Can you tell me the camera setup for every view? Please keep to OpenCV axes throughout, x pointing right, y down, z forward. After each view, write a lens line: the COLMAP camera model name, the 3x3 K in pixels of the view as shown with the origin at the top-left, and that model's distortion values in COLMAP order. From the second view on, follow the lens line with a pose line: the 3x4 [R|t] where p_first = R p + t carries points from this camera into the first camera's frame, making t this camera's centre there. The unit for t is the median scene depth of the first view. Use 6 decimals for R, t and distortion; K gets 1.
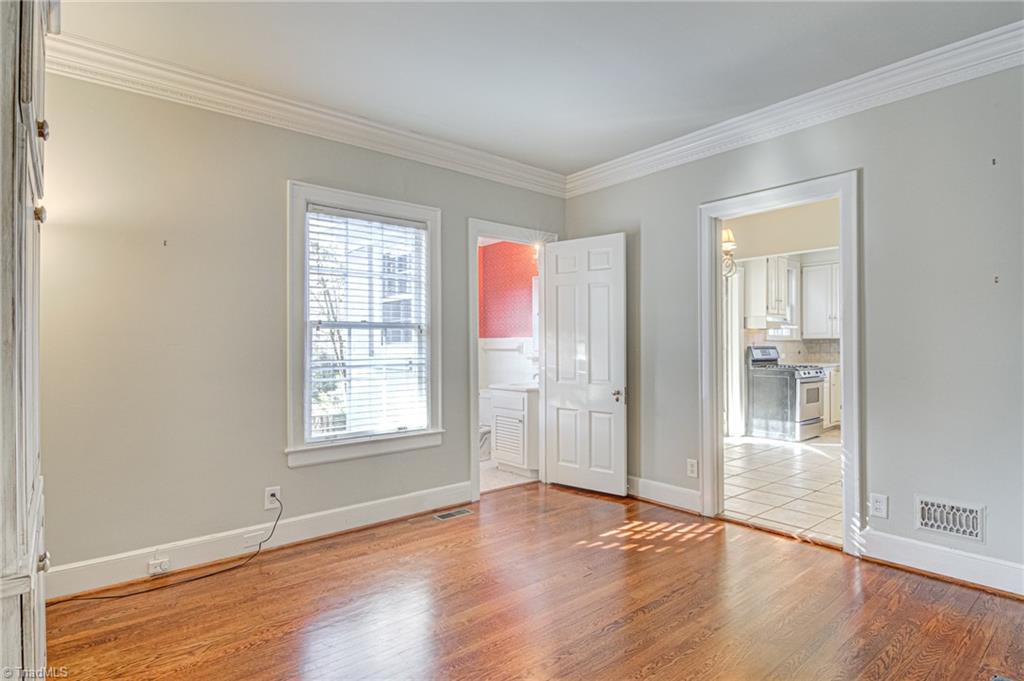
lens RADIAL K [[538.9, 0, 511.6], [0, 538.9, 334.8], [0, 0, 1]] dist [0.010473, -0.009862]
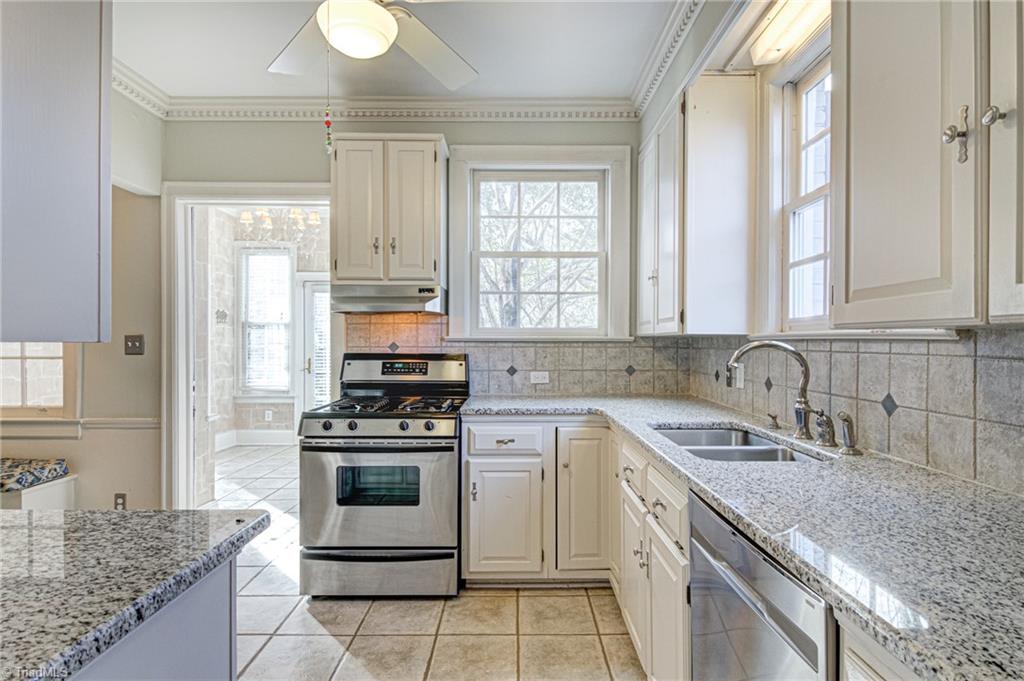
lens RADIAL K [[538.9, 0, 512.0], [0, 538.9, 343.5], [0, 0, 1]] dist [0.010473, -0.009862]
pose [[0.745103, 0.001178, -0.666948, 0.736066], [0.003329, 0.999979, 0.005484, 0.010077], [0.666941, -0.006307, 0.745084, 0.643590]]
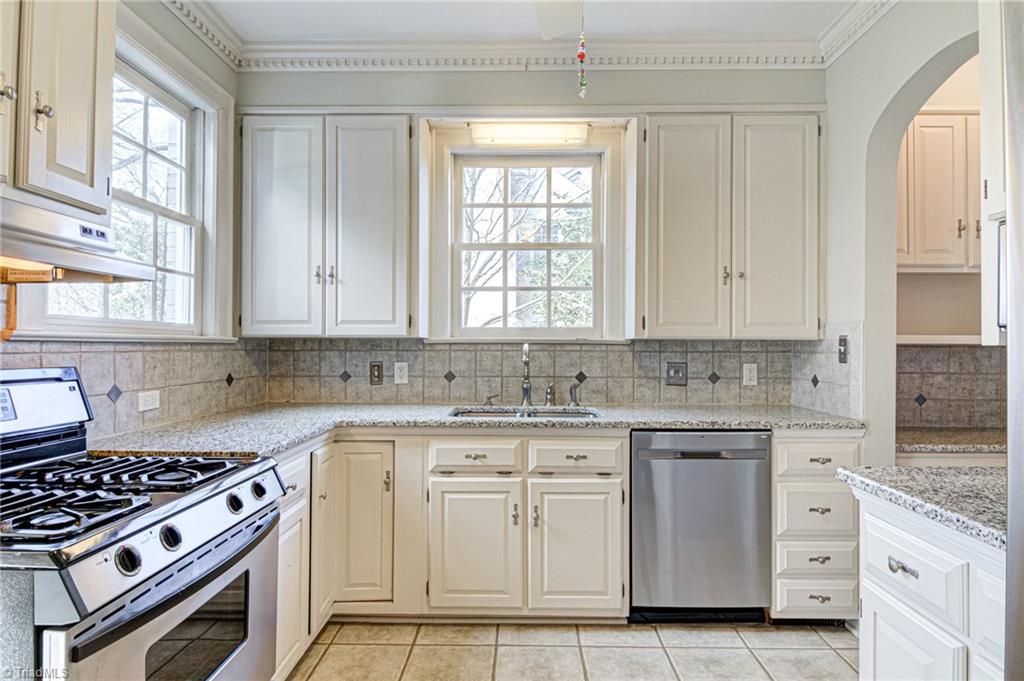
lens RADIAL K [[538.9, 0, 513.4], [0, 538.9, 339.0], [0, 0, 1]] dist [0.010473, -0.009862]
pose [[0.663976, 0.010169, 0.747684, 0.405852], [-0.005676, 0.999947, -0.008560, 0.010398], [-0.747732, 0.001440, 0.663999, 0.663502]]
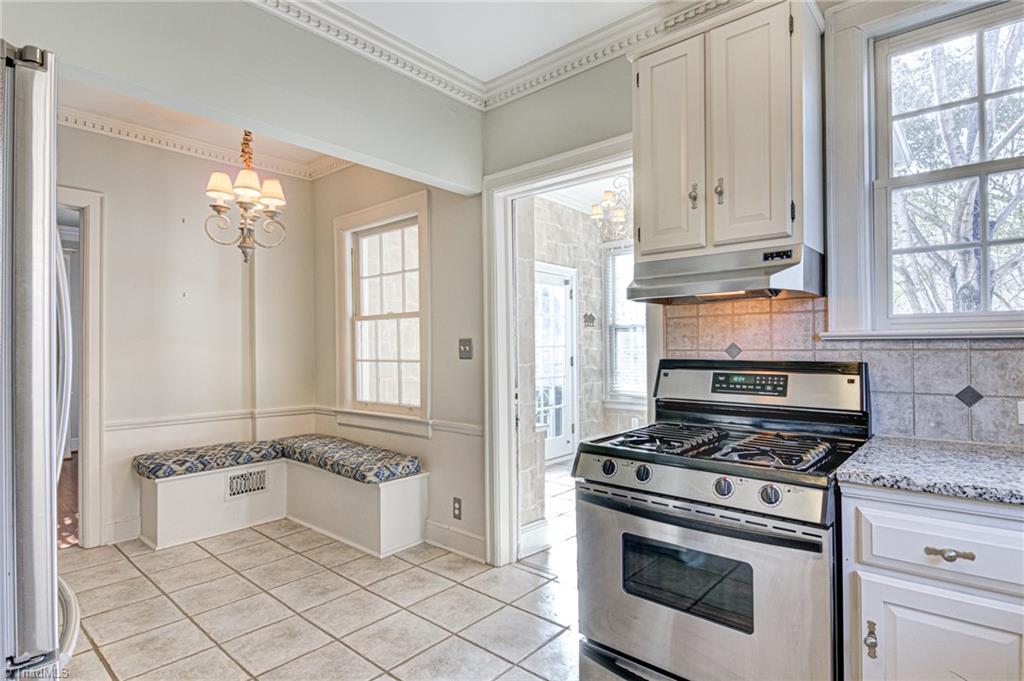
lens RADIAL K [[538.9, 0, 512.2], [0, 538.9, 342.5], [0, 0, 1]] dist [0.010473, -0.009862]
pose [[0.129151, -0.009963, -0.991575, 0.649851], [0.013763, 0.999871, -0.008253, 0.011396], [0.991529, -0.012581, 0.129272, 0.743803]]
